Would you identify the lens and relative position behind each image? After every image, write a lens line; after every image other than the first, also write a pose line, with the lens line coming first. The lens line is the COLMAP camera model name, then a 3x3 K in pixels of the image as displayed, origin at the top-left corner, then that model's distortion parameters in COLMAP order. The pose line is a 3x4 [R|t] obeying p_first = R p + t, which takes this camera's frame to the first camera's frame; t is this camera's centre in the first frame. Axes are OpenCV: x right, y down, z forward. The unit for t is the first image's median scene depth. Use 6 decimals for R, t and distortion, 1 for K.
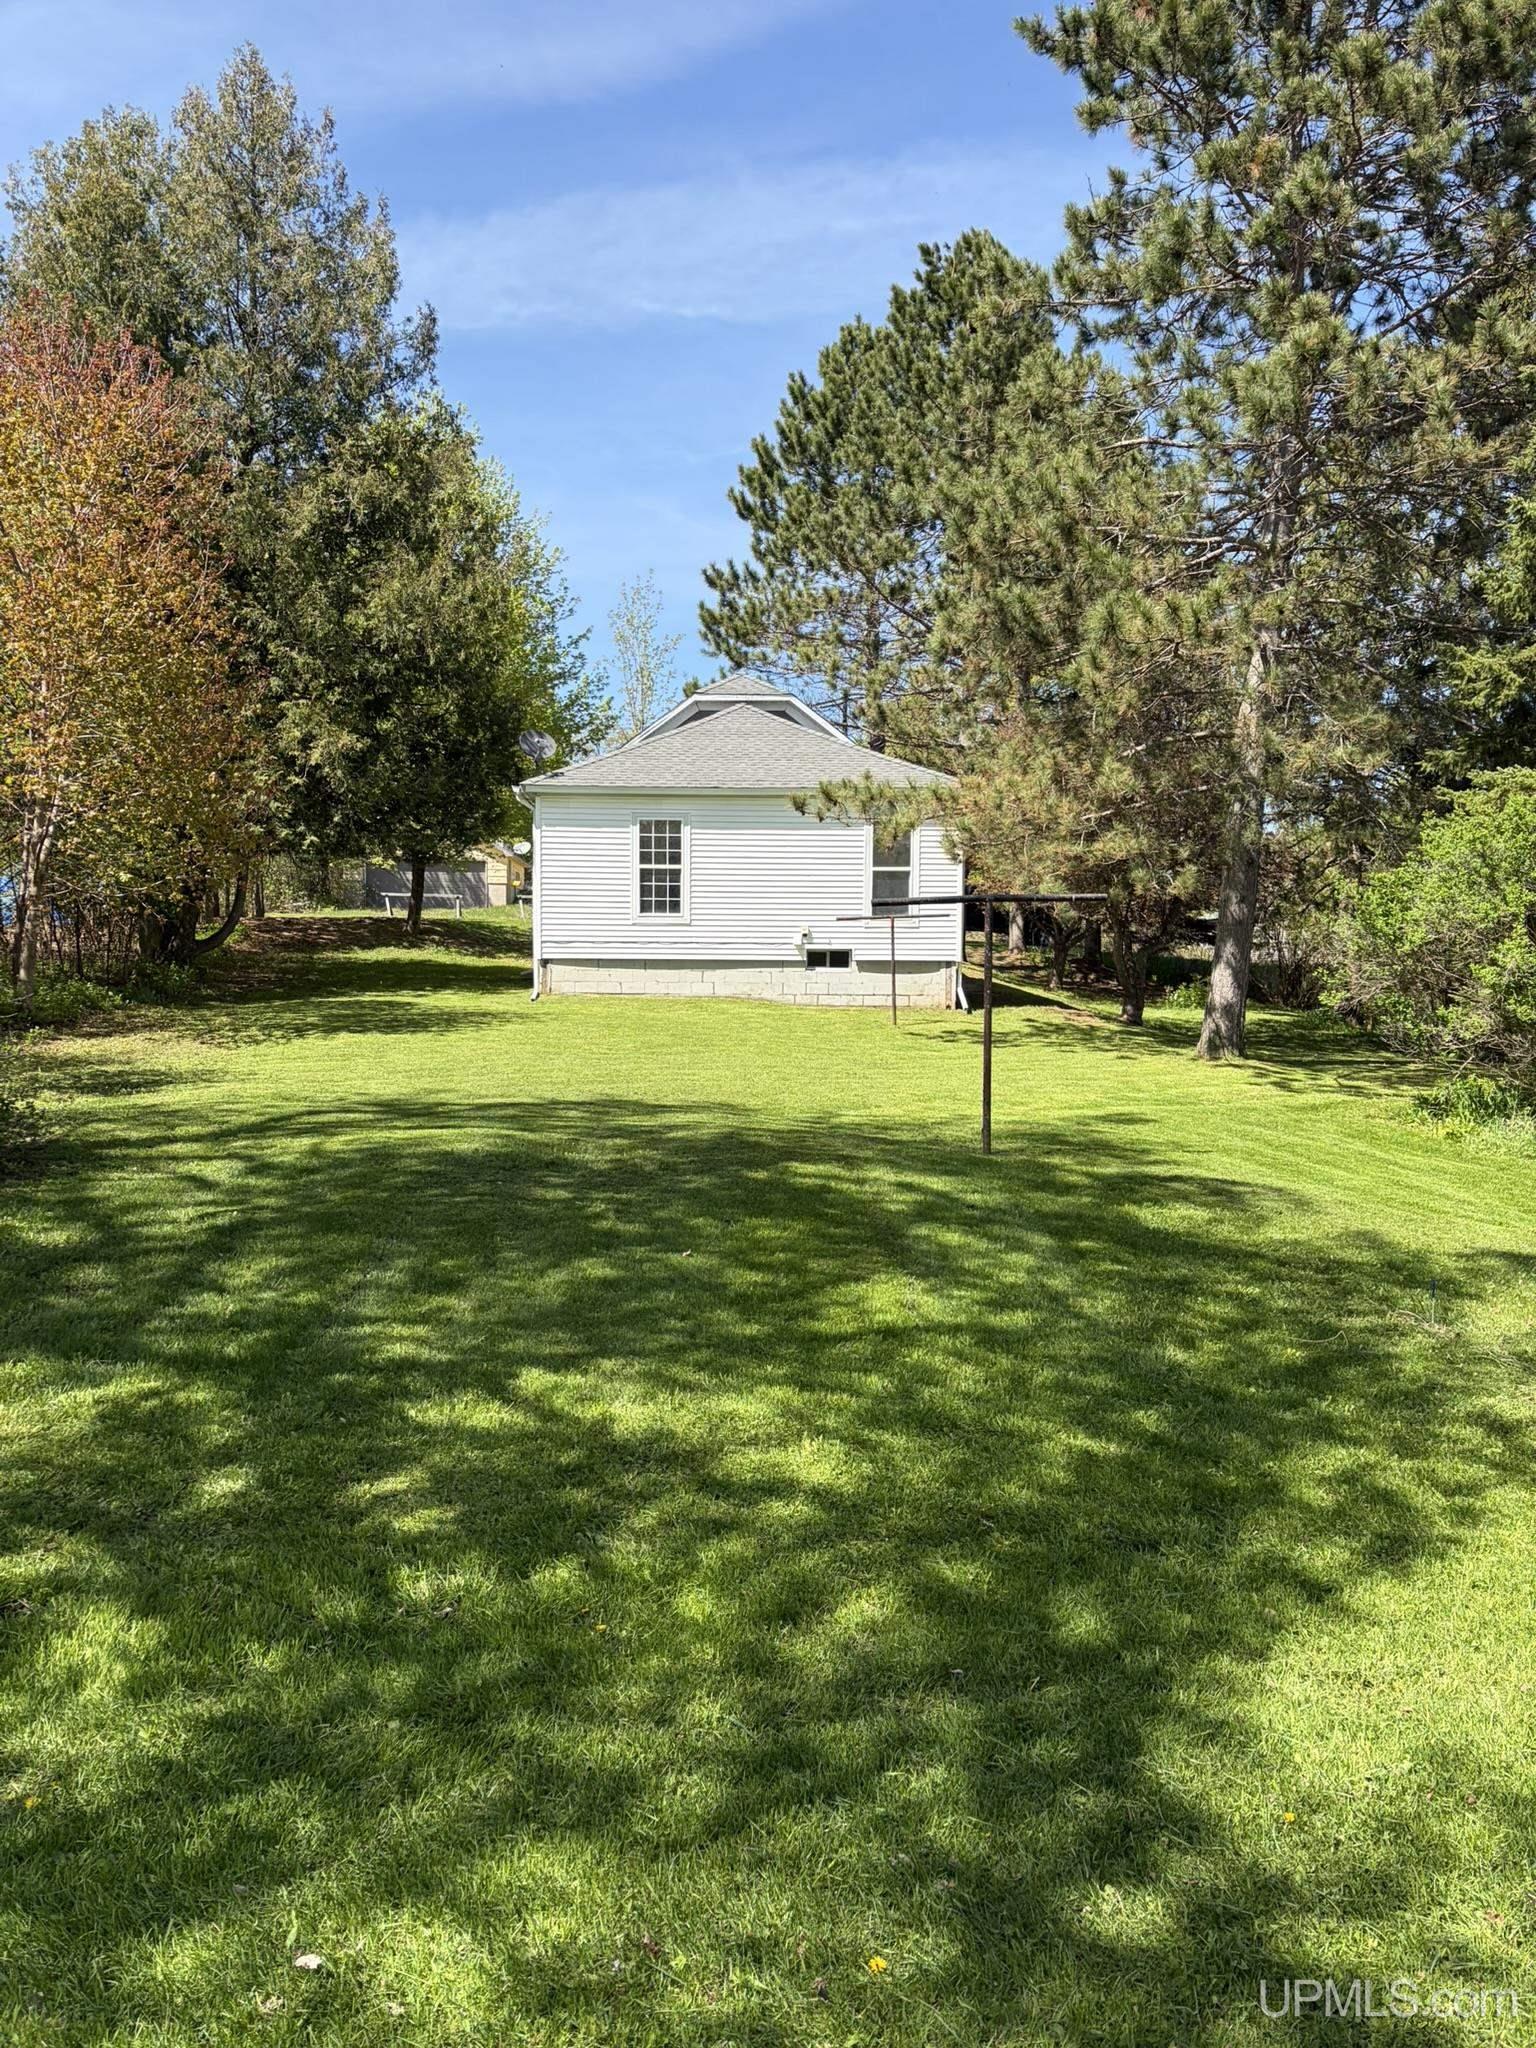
lens RADIAL K [[1546.1, 0, 768.0], [0, 1546.1, 1024.0], [0, 0, 1]] dist [0.002257, 0.000926]
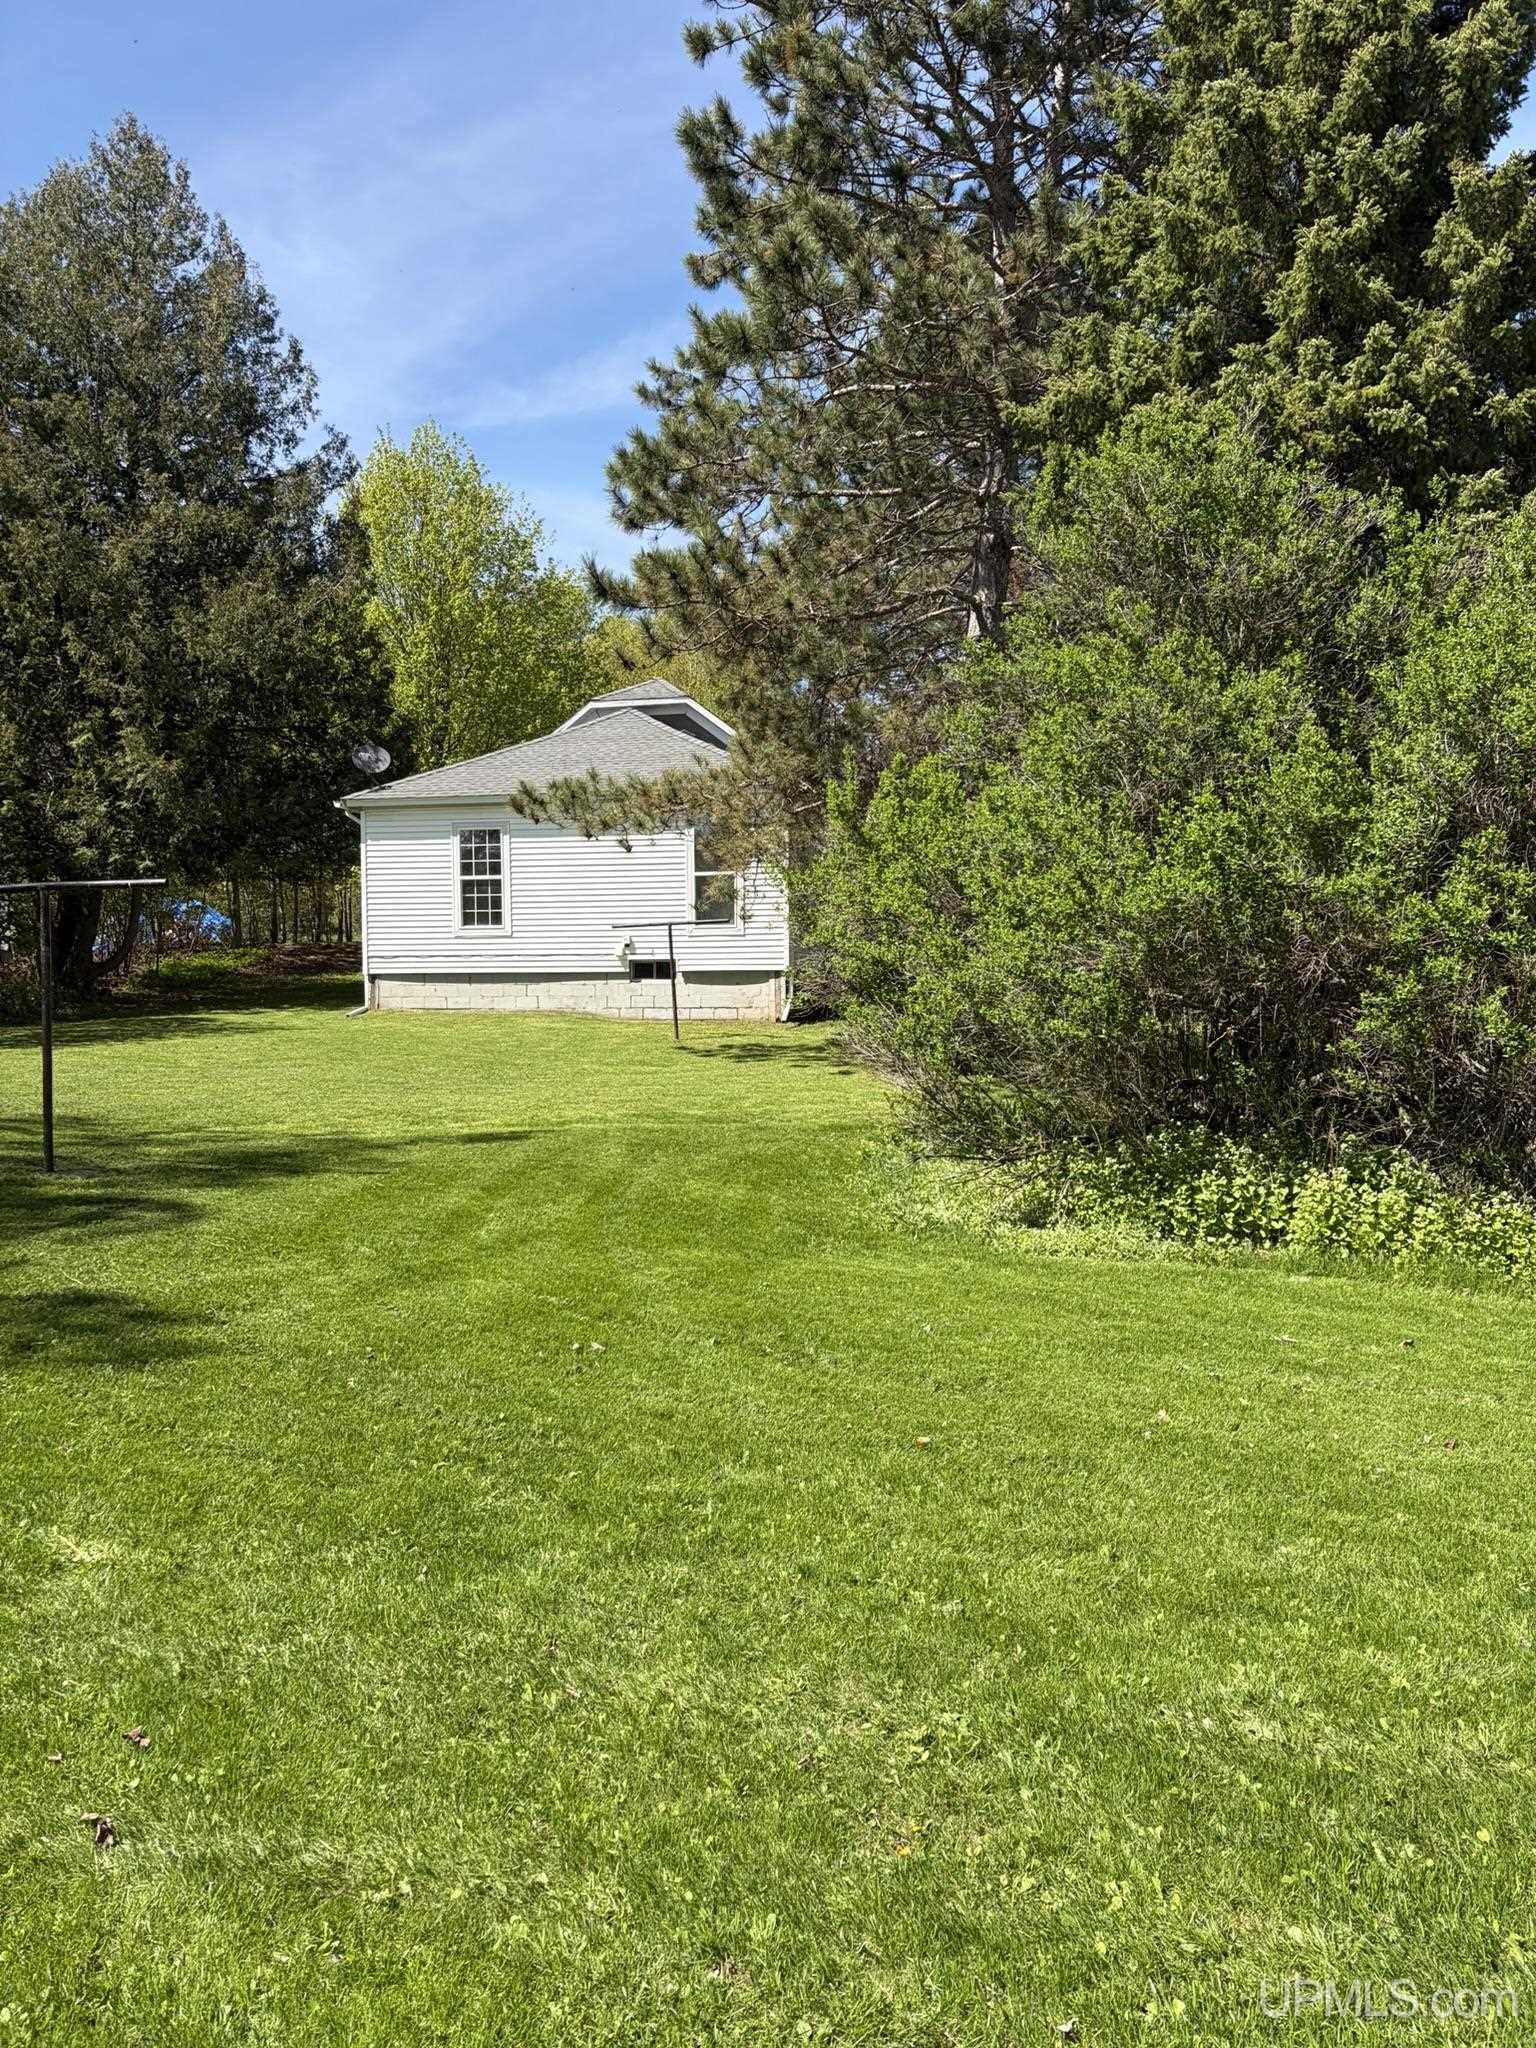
lens RADIAL K [[1546.1, 0, 768.0], [0, 1546.1, 1024.0], [0, 0, 1]] dist [0.002257, 0.000926]
pose [[0.957624, -0.003700, -0.287997, 0.382763], [-0.000619, 0.999889, -0.014905, 0.004768], [0.288020, 0.014451, 0.957515, 0.120912]]
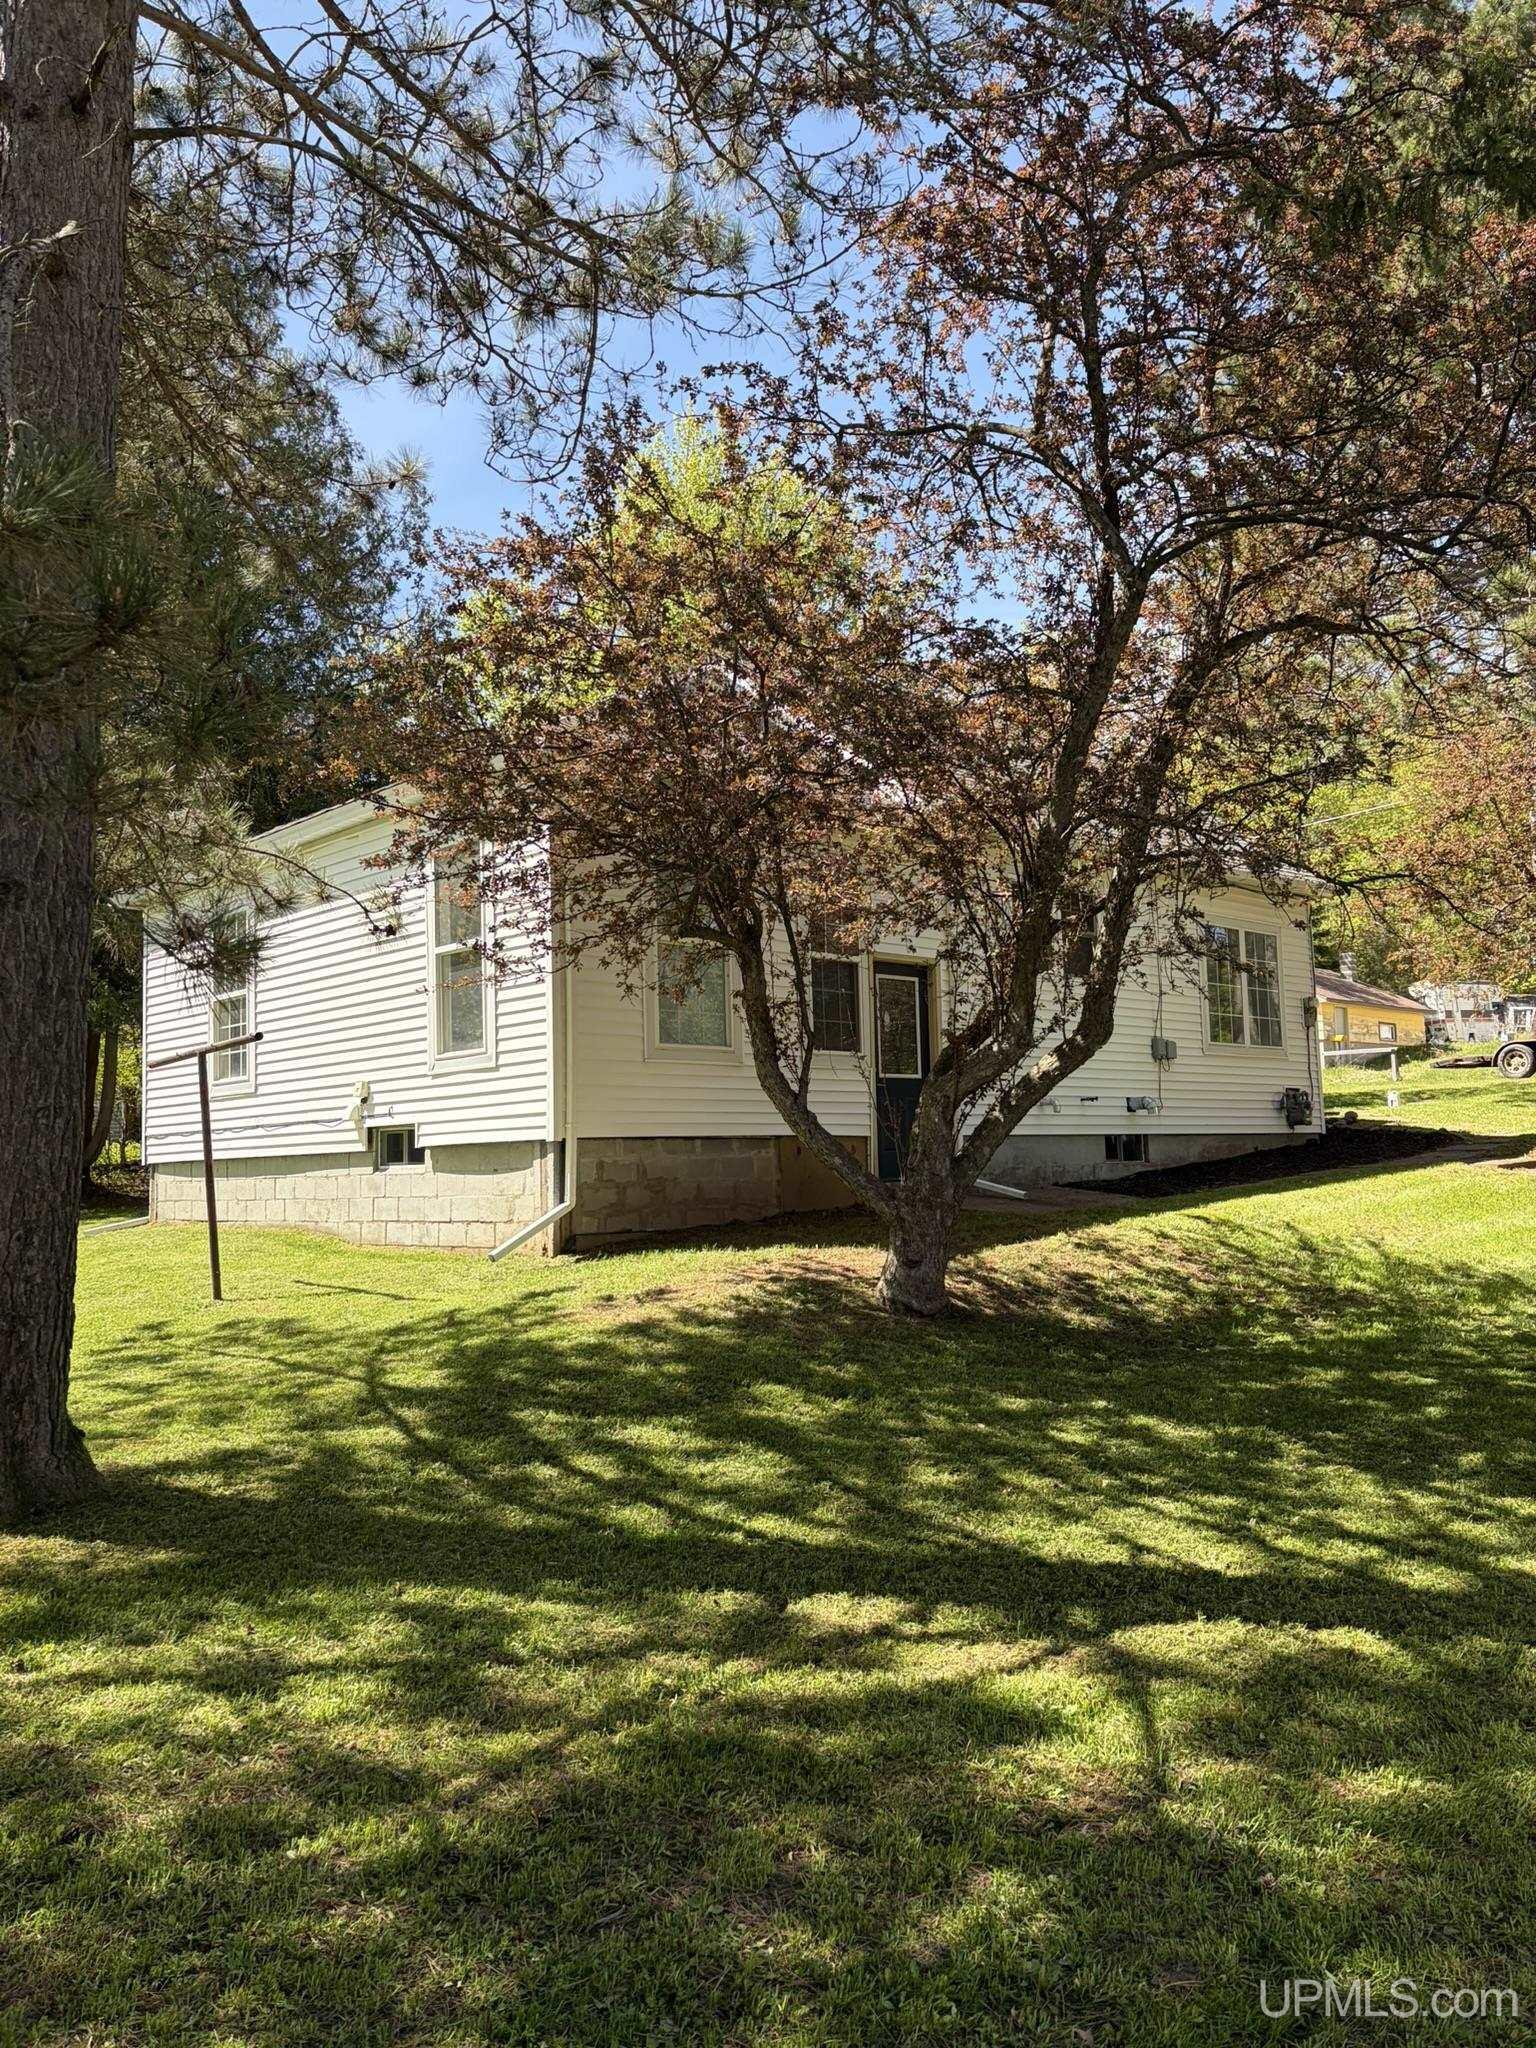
lens RADIAL K [[1546.1, 0, 768.0], [0, 1546.1, 1024.0], [0, 0, 1]] dist [0.002257, 0.000926]
pose [[0.614022, -0.097785, -0.783208, 0.504915], [0.002943, 0.992573, -0.121617, -0.020977], [0.789283, 0.072371, 0.609749, 0.804296]]
